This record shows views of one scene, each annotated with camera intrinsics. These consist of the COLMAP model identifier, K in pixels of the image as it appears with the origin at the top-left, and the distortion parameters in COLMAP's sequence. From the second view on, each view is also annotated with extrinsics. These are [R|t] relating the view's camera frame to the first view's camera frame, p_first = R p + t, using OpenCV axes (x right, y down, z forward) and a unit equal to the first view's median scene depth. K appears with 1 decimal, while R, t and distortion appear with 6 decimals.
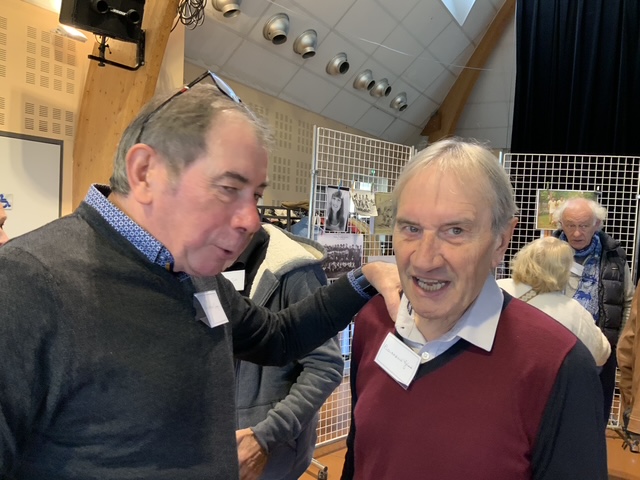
lens RADIAL K [[529.8, 0, 316.1], [0, 529.8, 244.2], [0, 0, 1]] dist [0.064837, -0.120090]
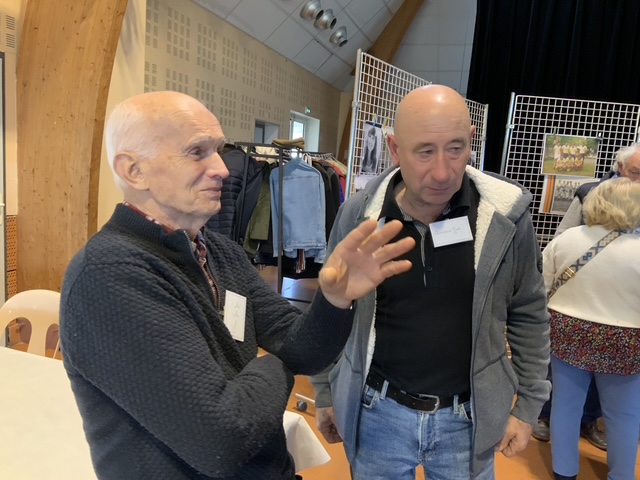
lens RADIAL K [[529.8, 0, 319.1], [0, 529.8, 241.2], [0, 0, 1]] dist [0.064837, -0.120090]
pose [[0.976681, -0.009249, 0.214498, -0.209483], [-0.012941, 0.994719, 0.101818, 0.000231], [-0.214307, -0.102219, 0.971403, 0.105164]]
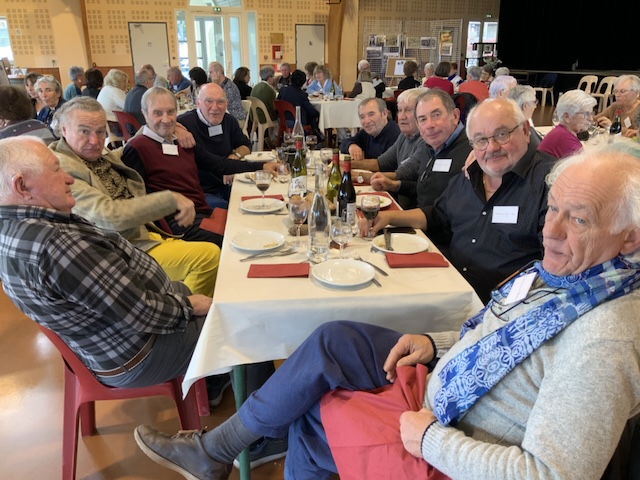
lens RADIAL K [[529.8, 0, 314.2], [0, 529.8, 236.6], [0, 0, 1]] dist [0.064837, -0.120090]
pose [[0.822859, 0.147547, -0.548757, 1.891383], [0.008563, 0.962373, 0.271598, 0.236021], [0.568182, -0.228186, 0.790633, -2.533697]]
